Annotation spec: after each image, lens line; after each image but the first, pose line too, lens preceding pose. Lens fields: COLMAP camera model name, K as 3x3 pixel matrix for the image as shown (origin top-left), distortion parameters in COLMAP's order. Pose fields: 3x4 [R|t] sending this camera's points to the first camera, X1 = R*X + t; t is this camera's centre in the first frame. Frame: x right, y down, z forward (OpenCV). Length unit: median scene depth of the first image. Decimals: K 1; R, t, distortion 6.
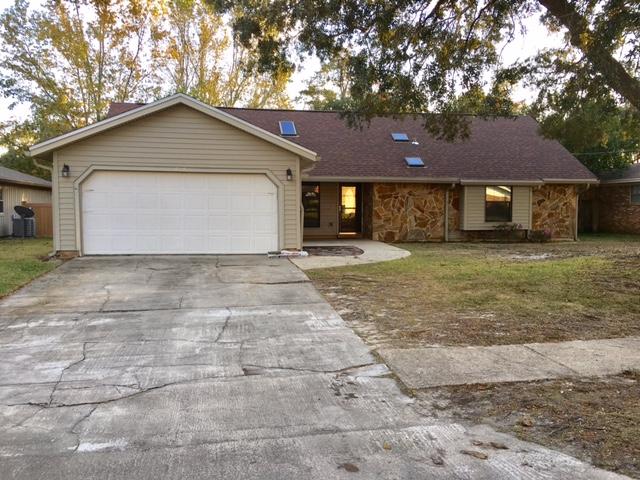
lens RADIAL K [[527.9, 0, 317.1], [0, 527.9, 236.9], [0, 0, 1]] dist [0.076712, -0.098154]
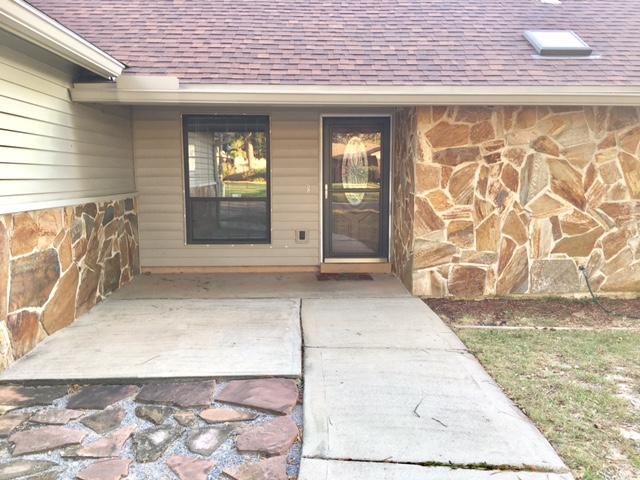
lens RADIAL K [[527.9, 0, 317.1], [0, 527.9, 236.9], [0, 0, 1]] dist [0.076712, -0.098154]
pose [[0.989630, 0.012665, -0.143079, 0.092180], [-0.004322, 0.998280, 0.058470, -0.046071], [0.143573, -0.057246, 0.987983, 0.667977]]
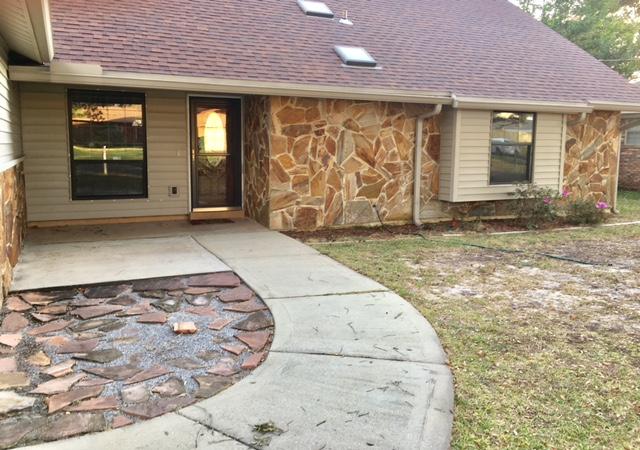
lens RADIAL K [[535.7, 0, 302.3], [0, 535.7, 207.4], [0, 0, 1]] dist [0.043738, -0.002404]
pose [[0.971963, -0.021020, 0.234194, 0.026391], [0.006138, 0.997925, 0.064093, -0.039949], [-0.235055, -0.060859, 0.970075, 0.549342]]
